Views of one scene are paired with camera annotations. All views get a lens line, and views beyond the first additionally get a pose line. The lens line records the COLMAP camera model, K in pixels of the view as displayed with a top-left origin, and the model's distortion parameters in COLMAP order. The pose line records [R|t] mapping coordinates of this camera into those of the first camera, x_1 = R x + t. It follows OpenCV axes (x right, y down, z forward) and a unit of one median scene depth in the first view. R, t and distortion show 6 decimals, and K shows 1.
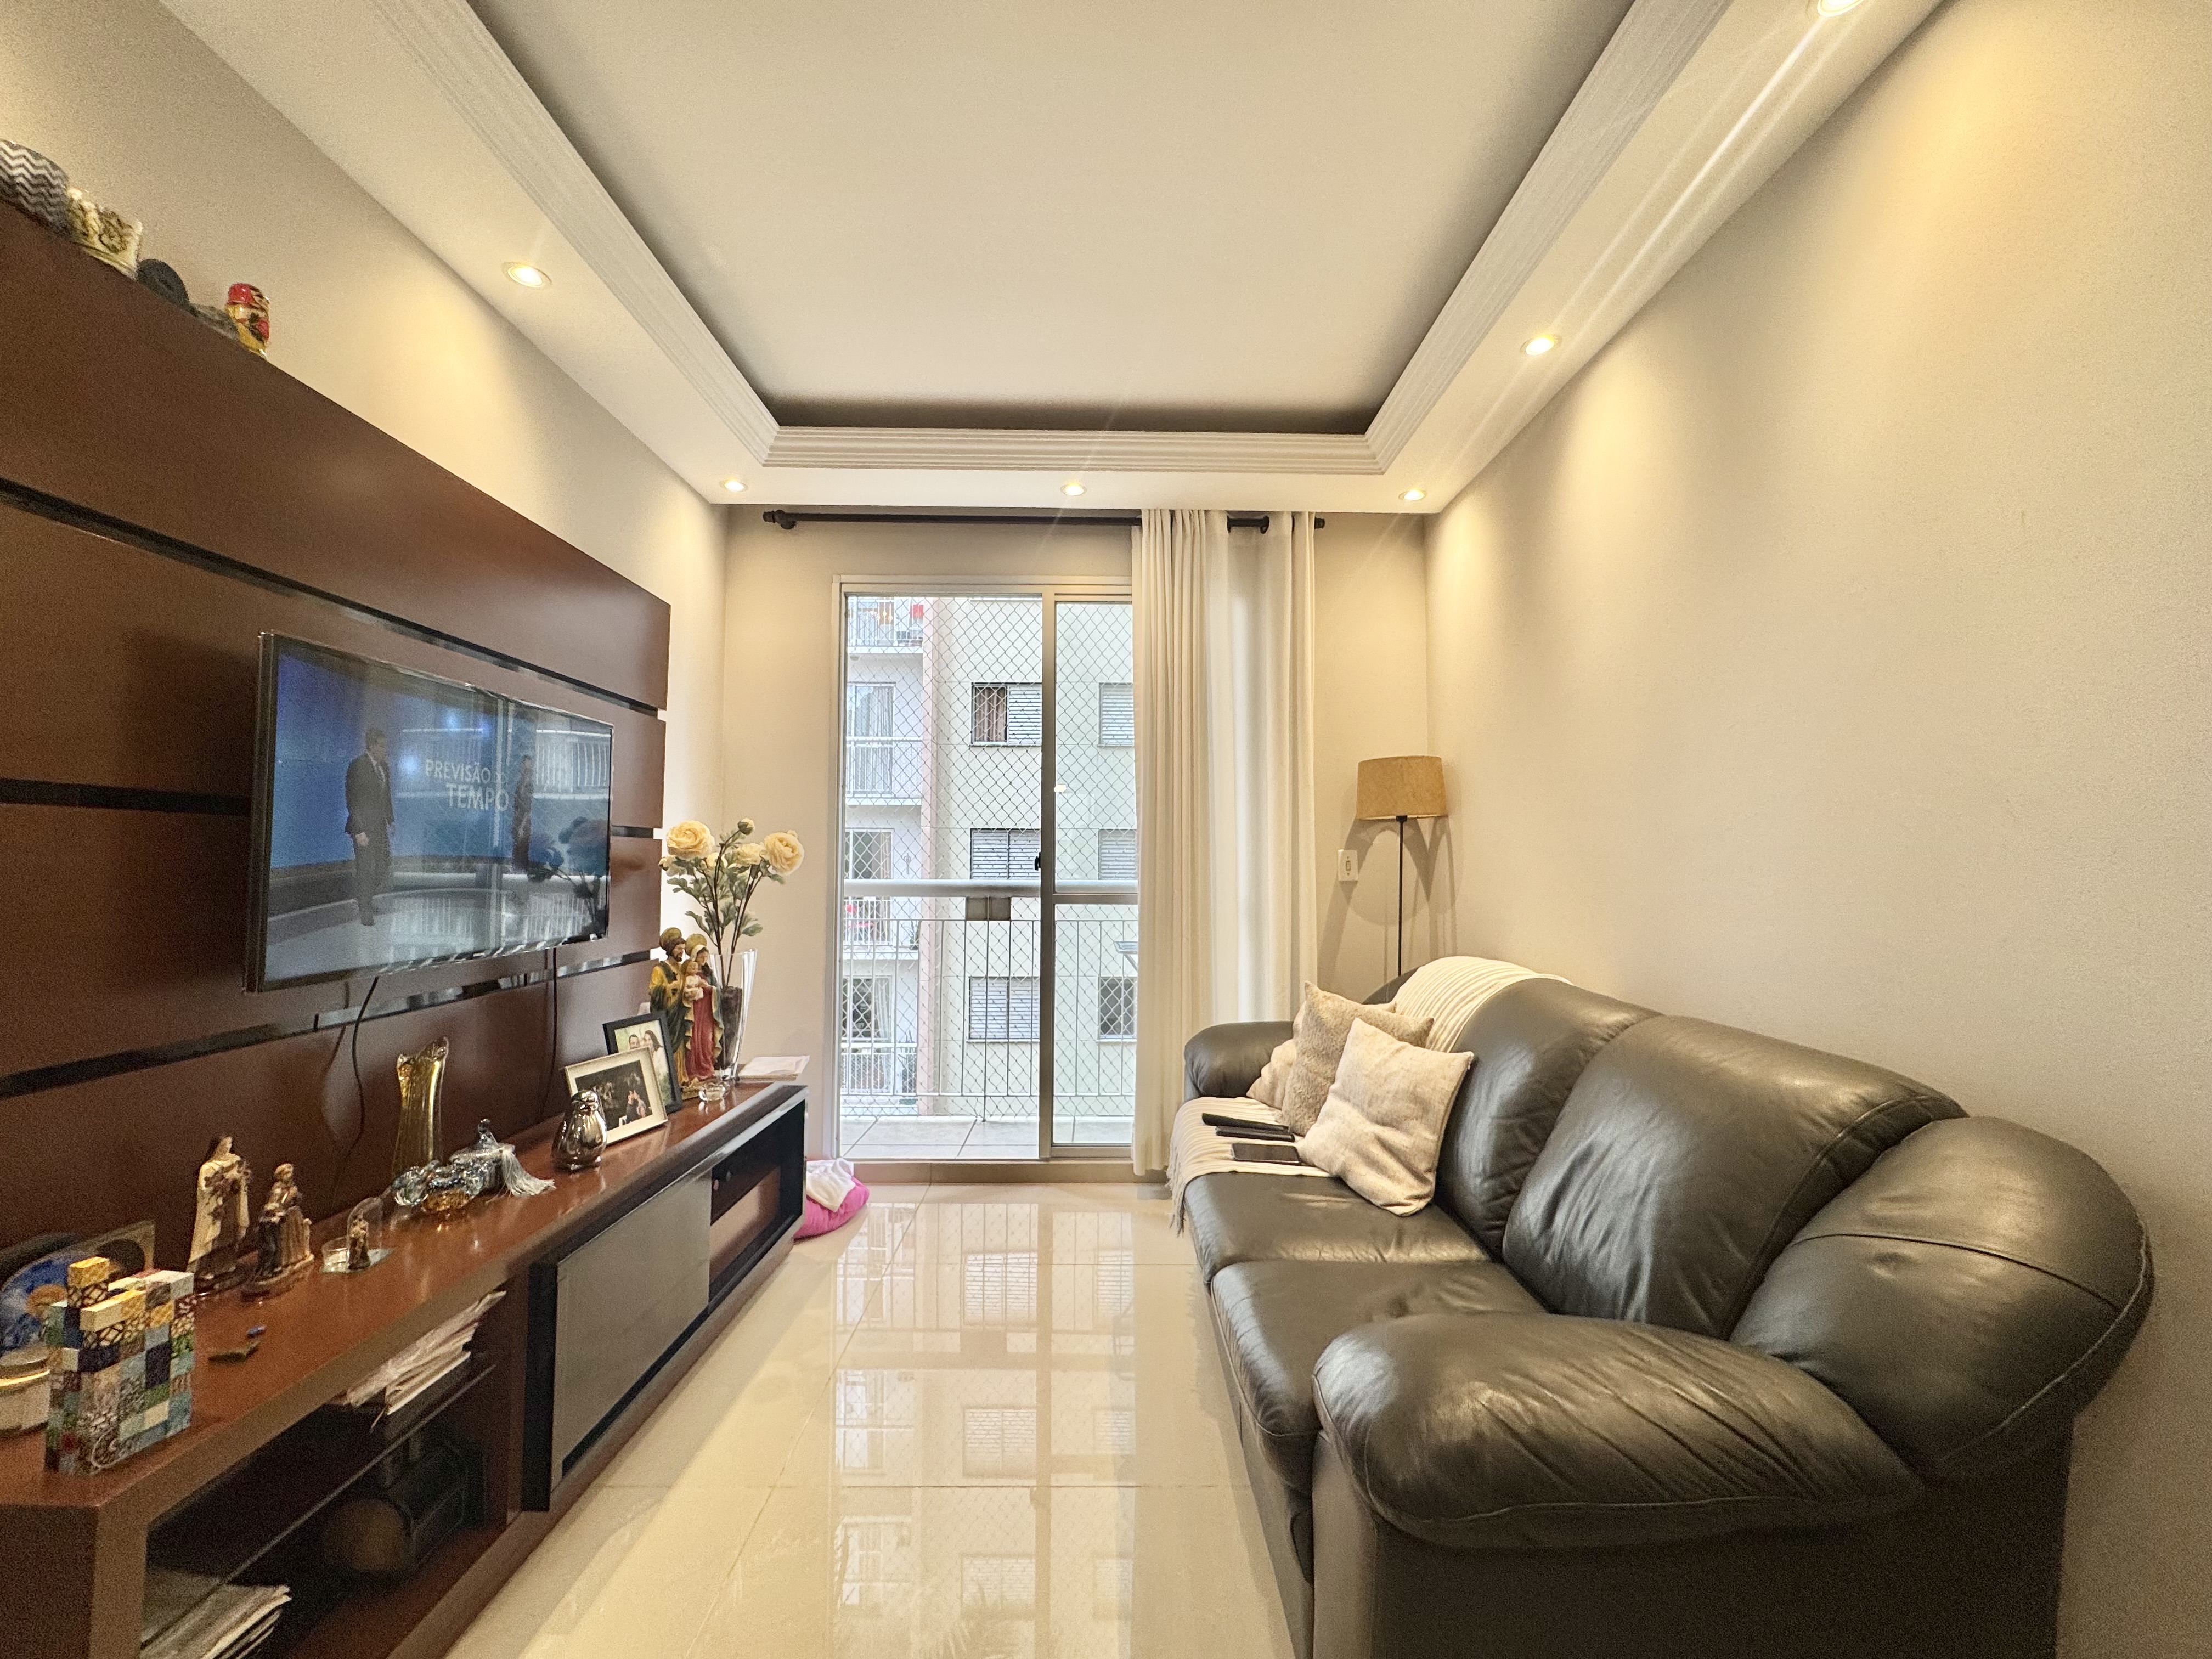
lens RADIAL K [[879.5, 0, 1103.6], [0, 879.5, 824.7], [0, 0, 1]] dist [-0.004252, 0.000948]
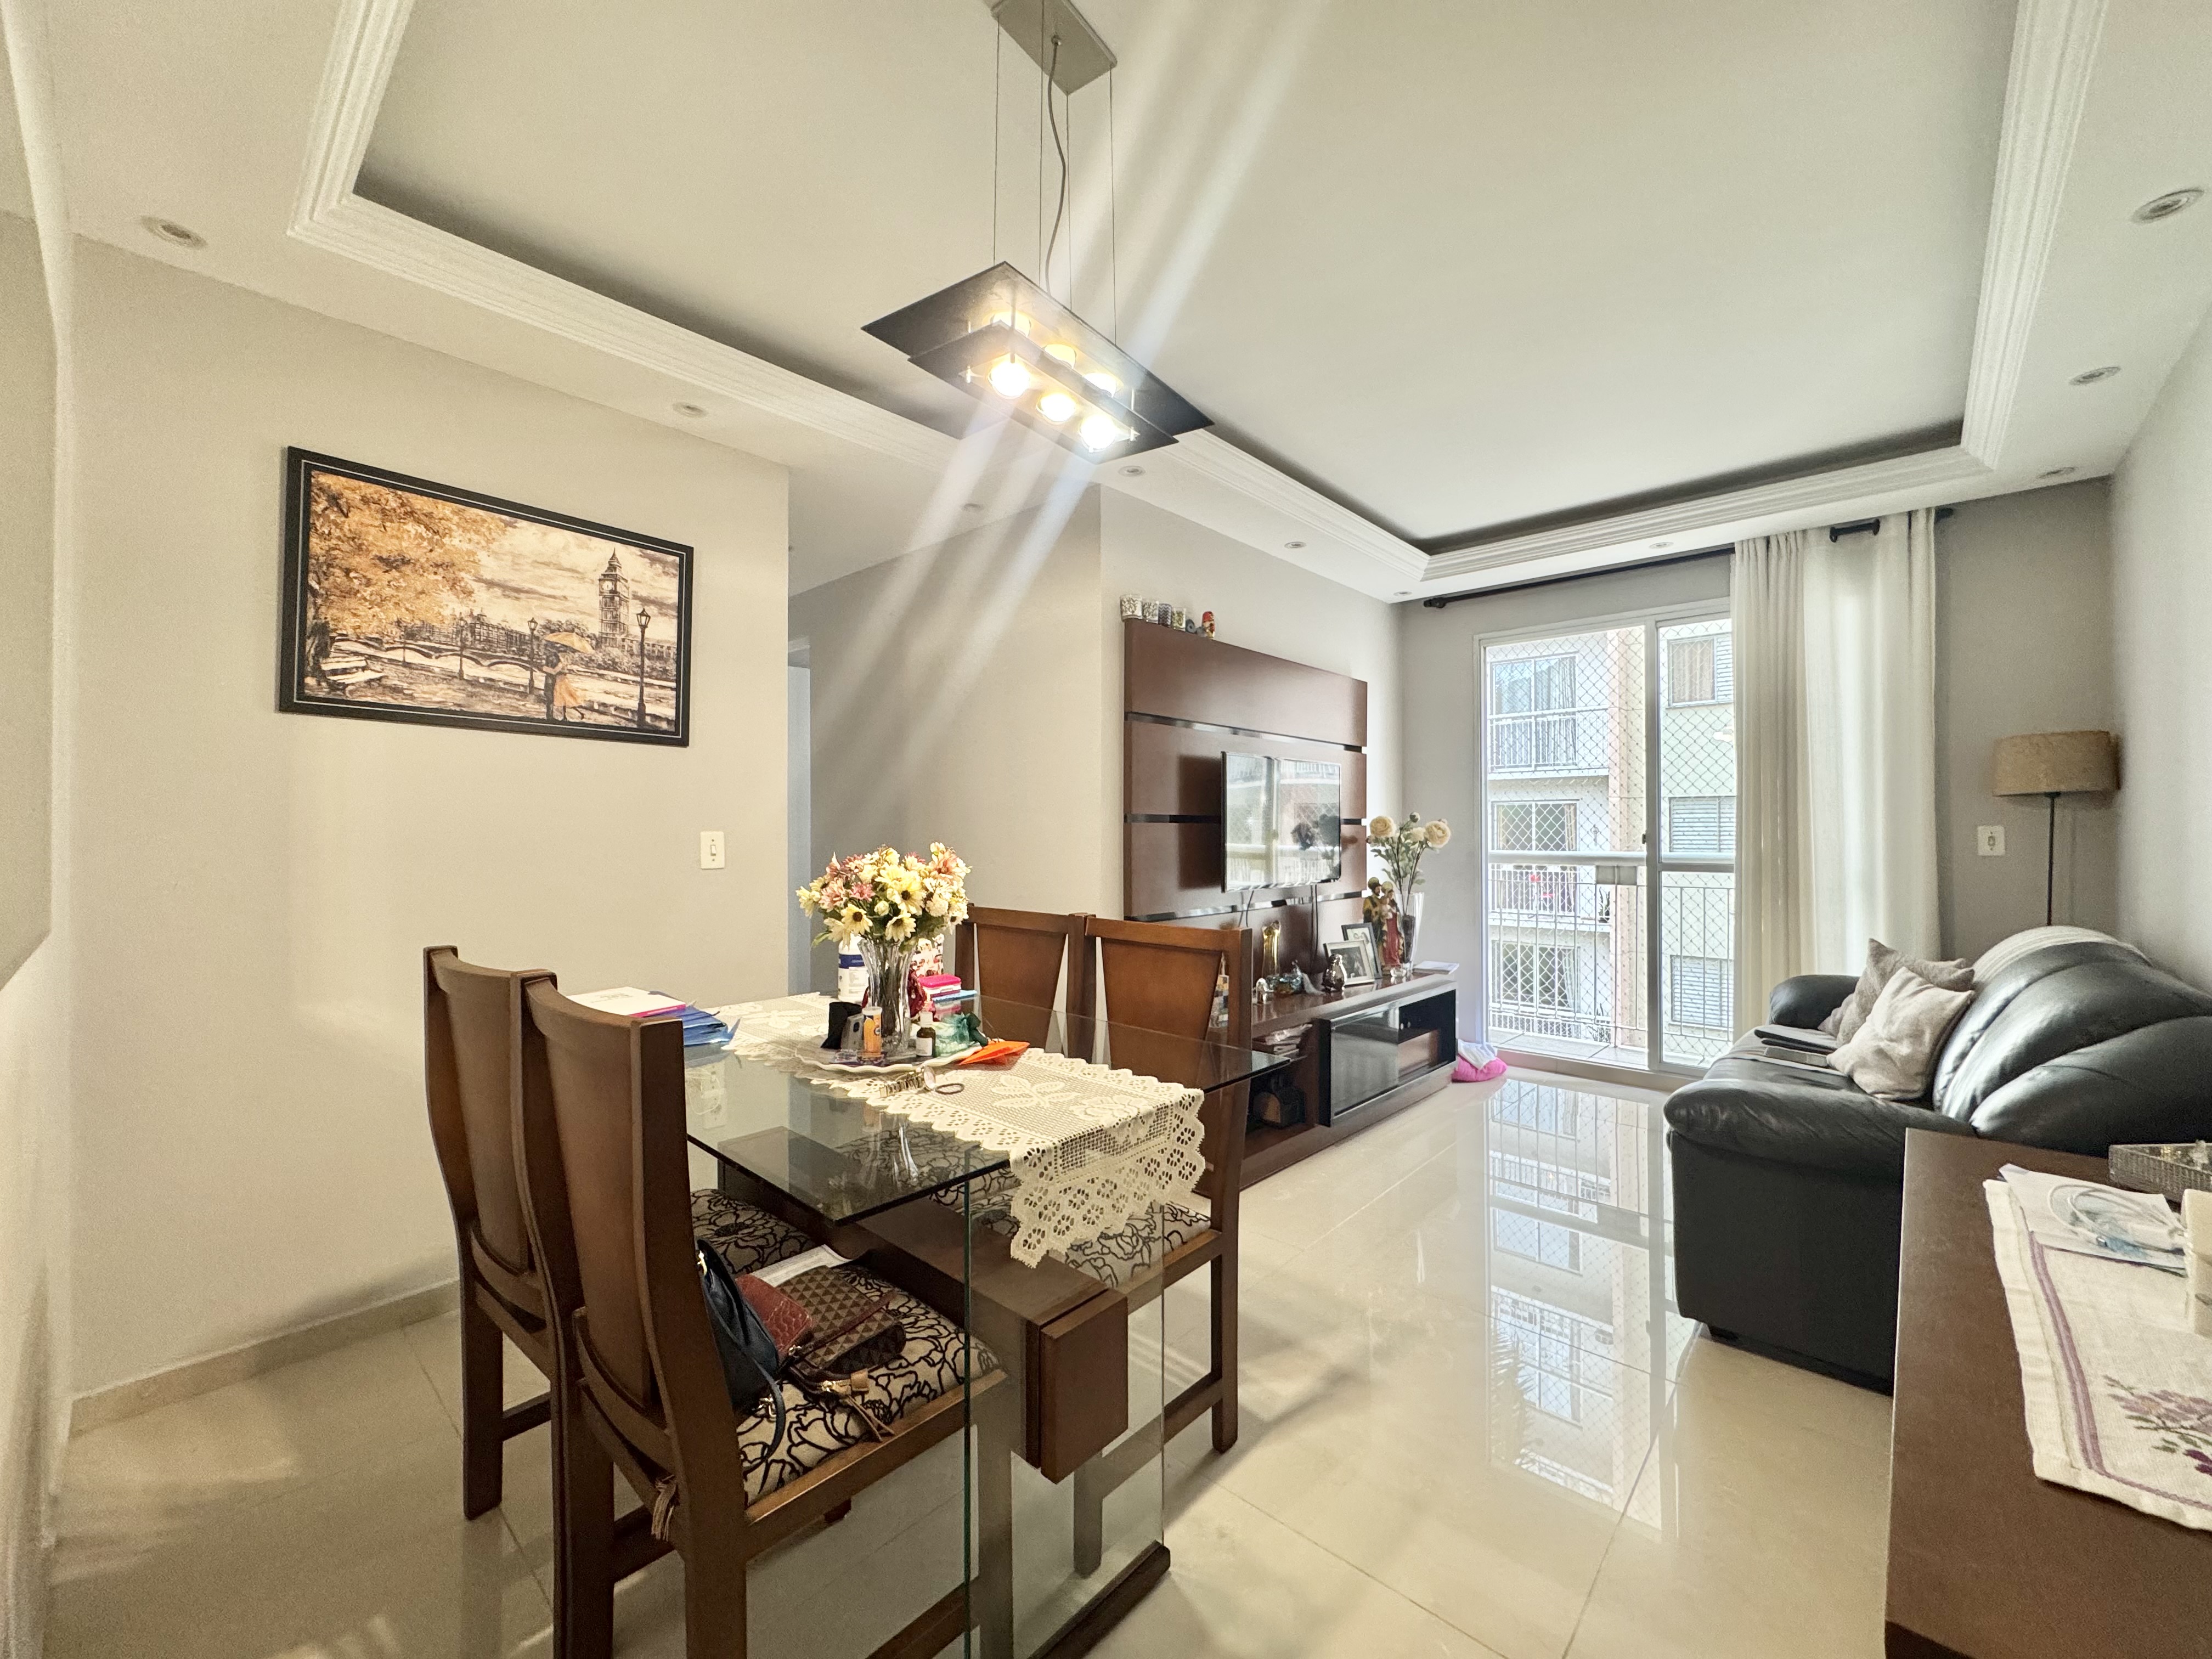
lens RADIAL K [[879.5, 0, 1103.6], [0, 879.5, 824.7], [0, 0, 1]] dist [-0.004252, 0.000948]
pose [[0.731980, -0.011527, -0.681229, 0.266800], [0.034663, 0.999192, 0.020338, -0.035793], [0.680444, -0.038500, 0.731788, -0.556627]]
